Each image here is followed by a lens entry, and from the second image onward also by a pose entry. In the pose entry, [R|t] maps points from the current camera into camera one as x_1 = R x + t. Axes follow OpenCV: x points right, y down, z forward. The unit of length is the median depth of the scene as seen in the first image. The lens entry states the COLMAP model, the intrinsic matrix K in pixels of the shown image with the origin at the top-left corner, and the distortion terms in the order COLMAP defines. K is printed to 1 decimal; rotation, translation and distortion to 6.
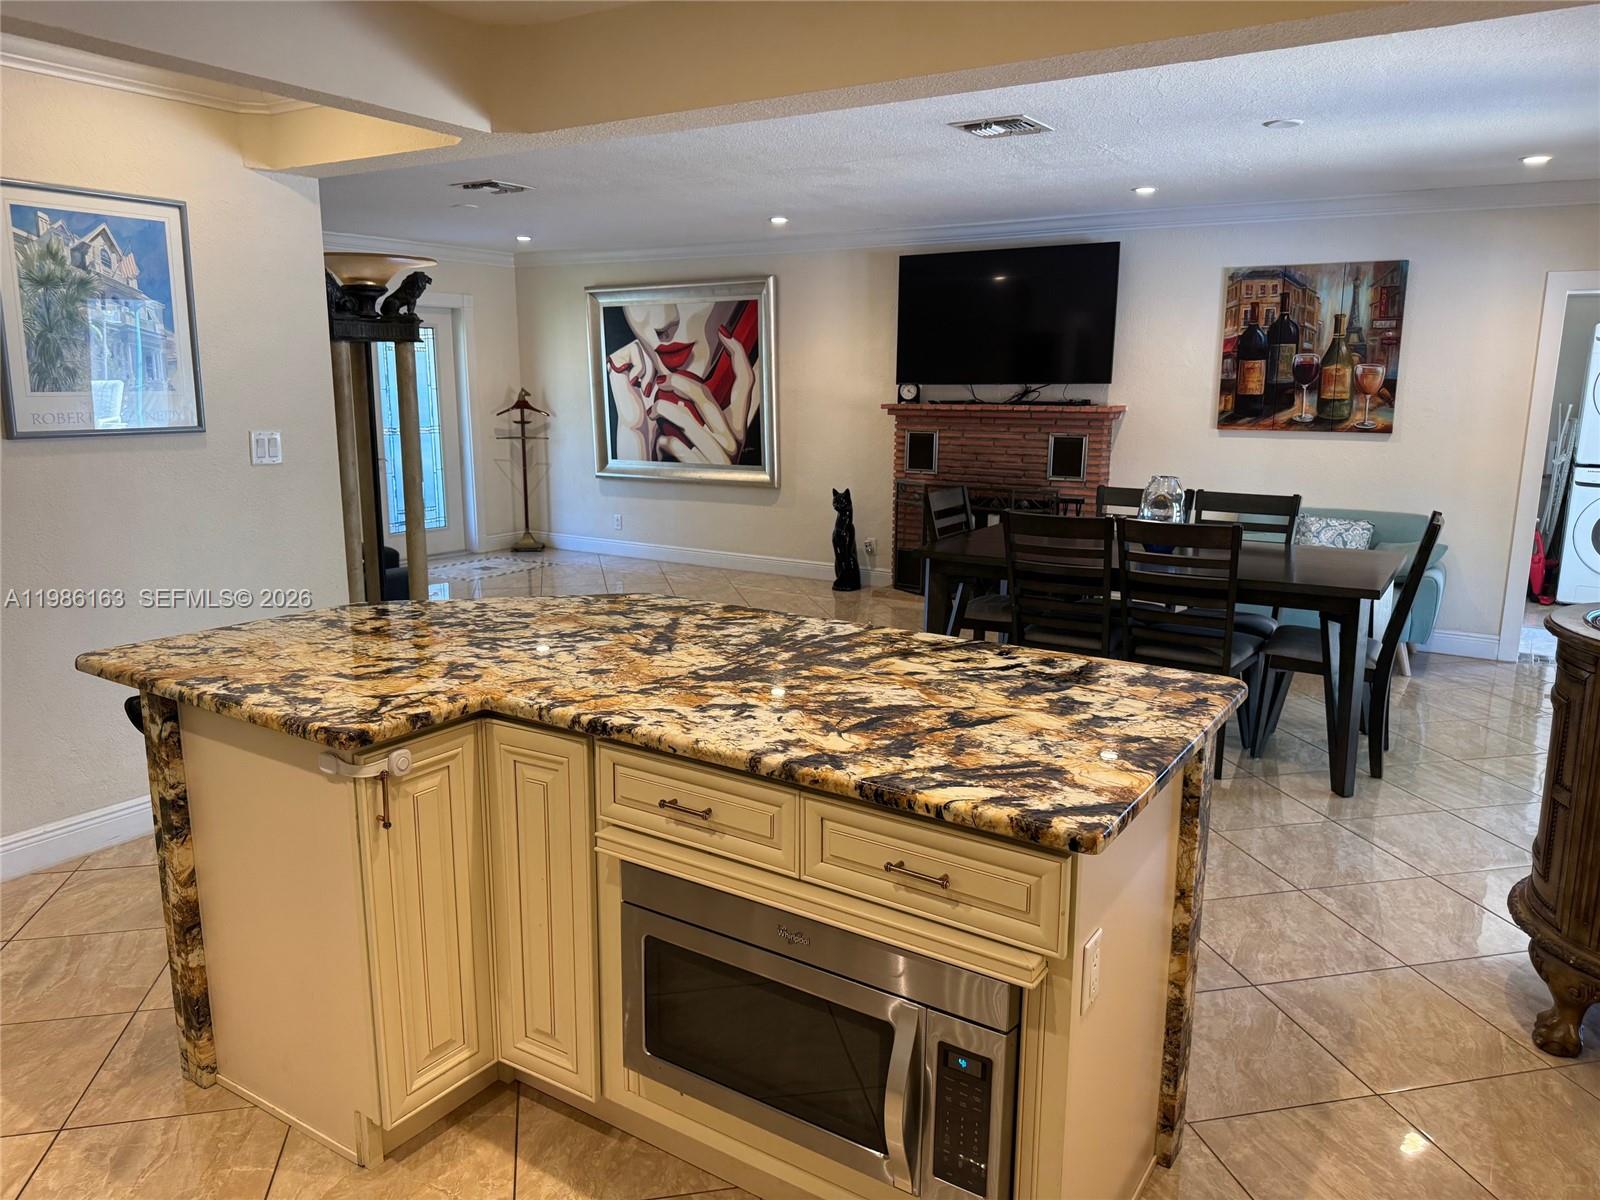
lens RADIAL K [[1133.1, 0, 820.8], [0, 1133.1, 593.8], [0, 0, 1]] dist [0.050817, -0.060388]
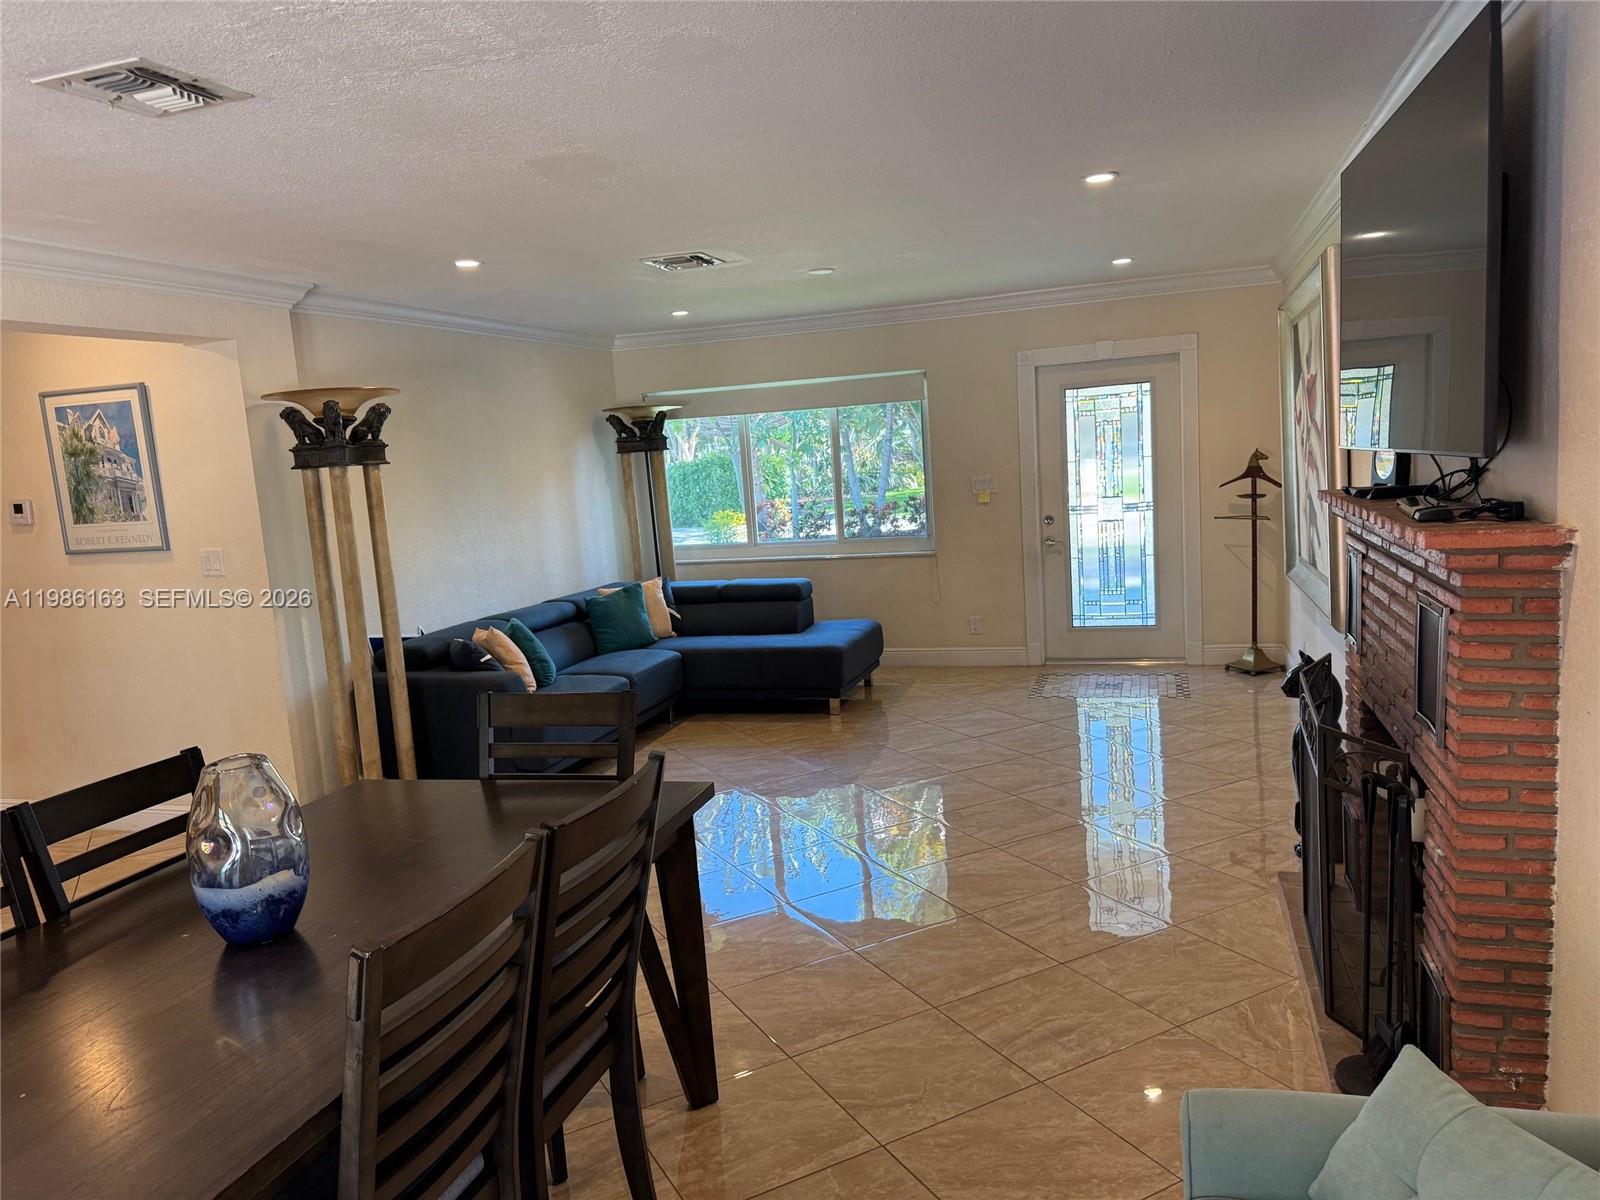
lens RADIAL K [[1133.1, 0, 802.2], [0, 1133.1, 609.9], [0, 0, 1]] dist [0.050817, -0.060388]
pose [[0.261035, 0.110930, -0.958935, 1.531855], [-0.116147, 0.989768, 0.082880, -0.435921], [0.958317, 0.089743, 0.271248, 2.193183]]
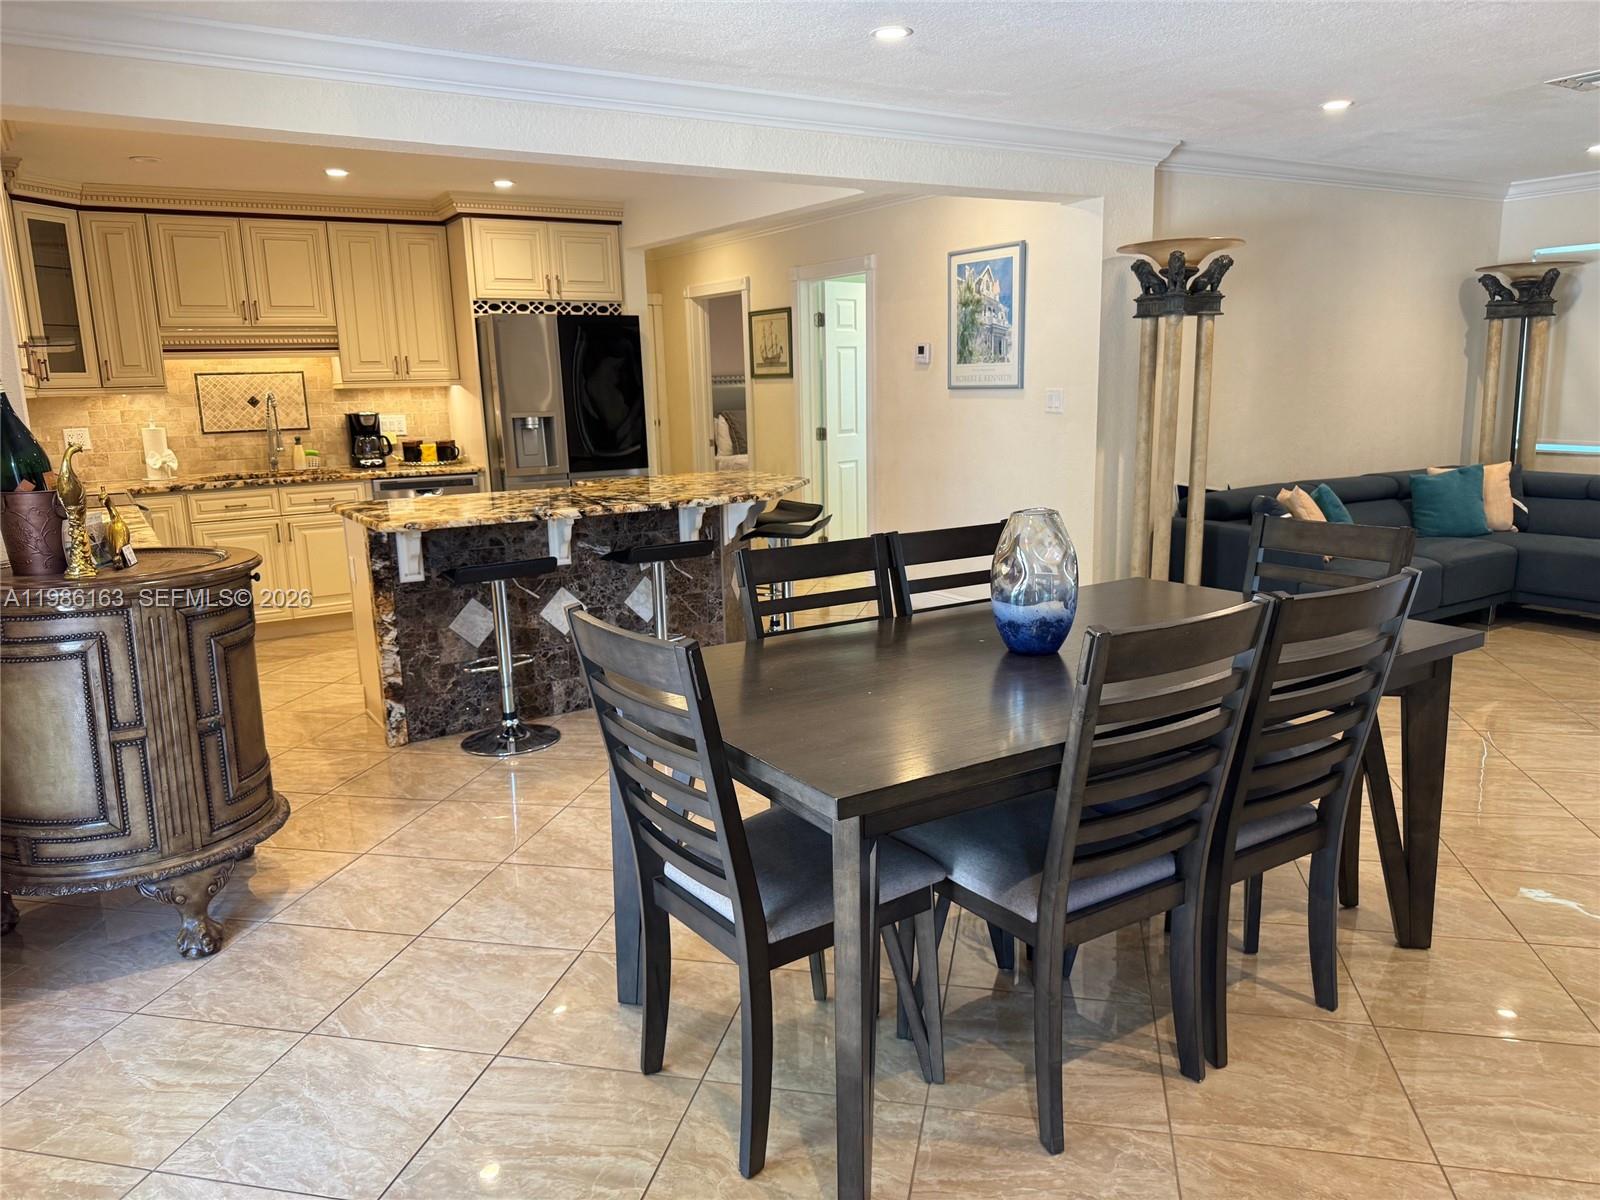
lens RADIAL K [[1127.9, 0, 792.4], [0, 1127.9, 613.9], [0, 0, 1]] dist [0.058182, -0.084533]
pose [[-0.432099, 0.189979, -0.881588, 1.669607], [-0.150134, 0.948764, 0.278041, -0.376795], [0.889241, 0.252497, -0.381438, 2.254902]]
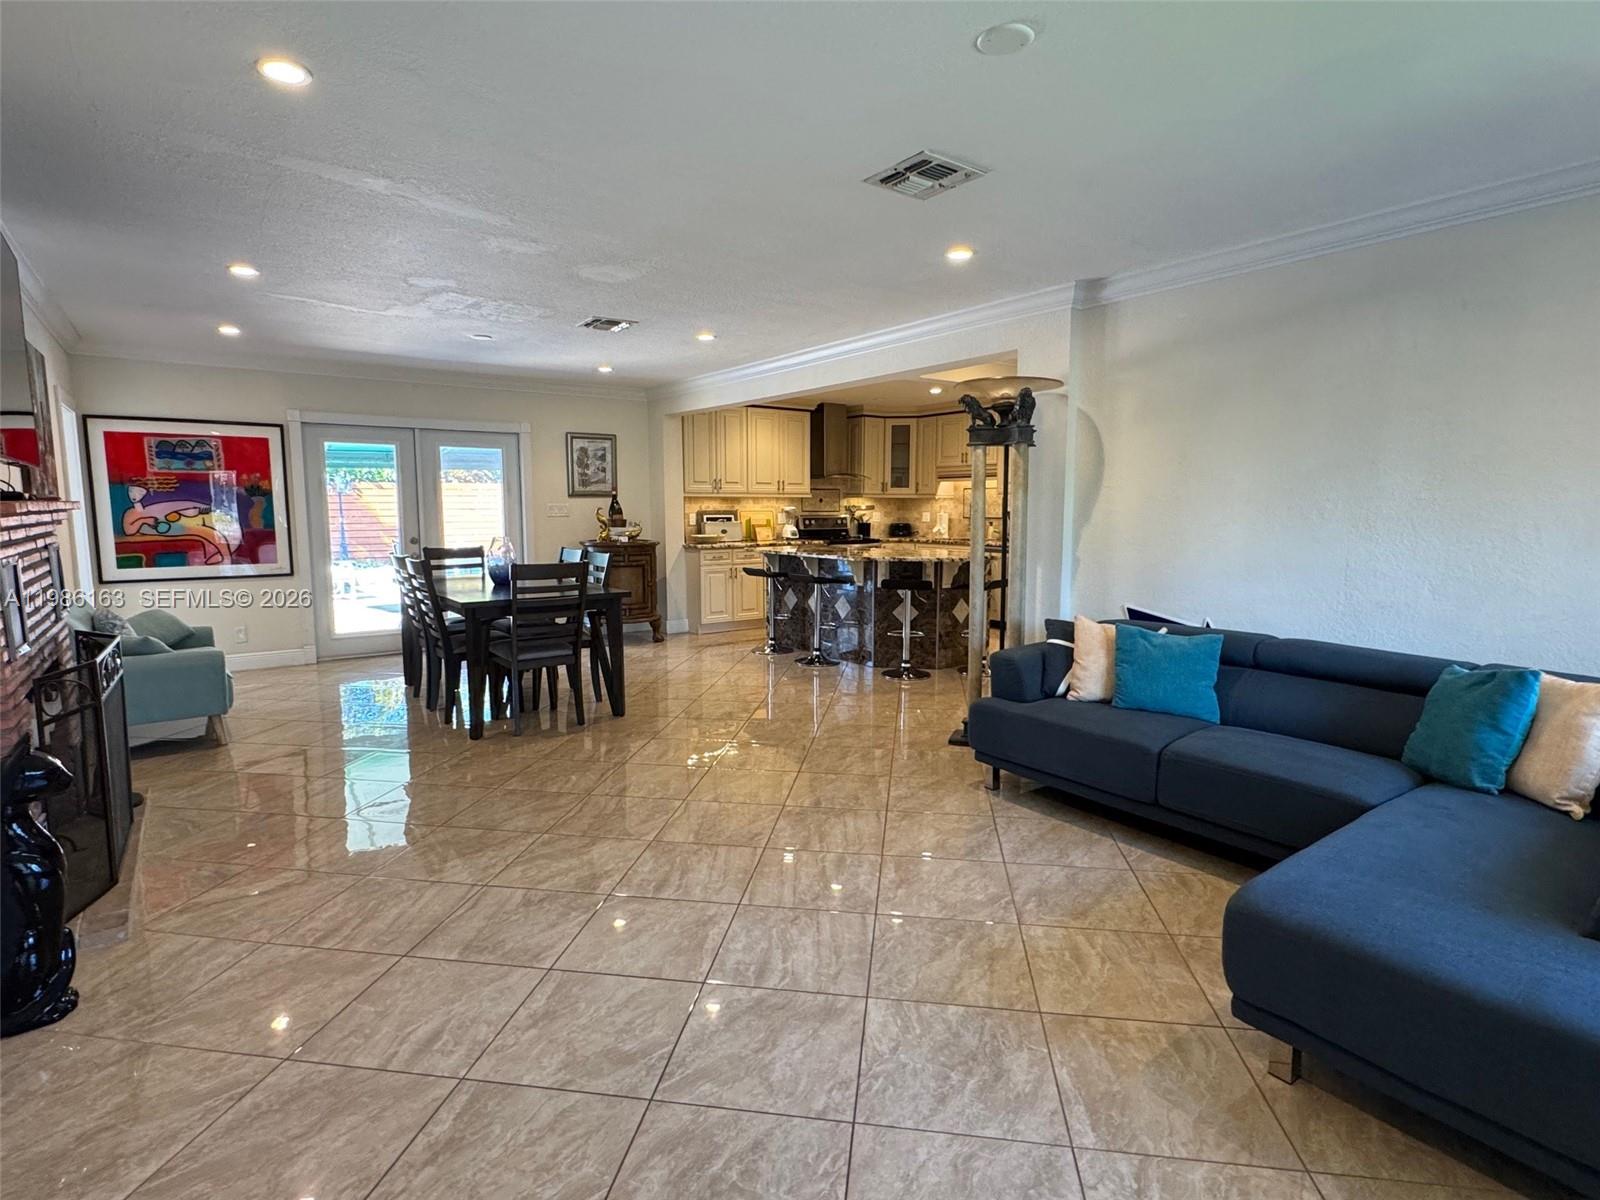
lens RADIAL K [[815.1, 0, 806.2], [0, 815.1, 610.4], [0, 0, 1]] dist [-0.006514, -0.000479]
pose [[-0.934312, -0.052101, 0.352628, -1.005955], [0.062945, 0.949599, 0.307082, -0.665693], [-0.350855, 0.309107, -0.883942, 3.827605]]
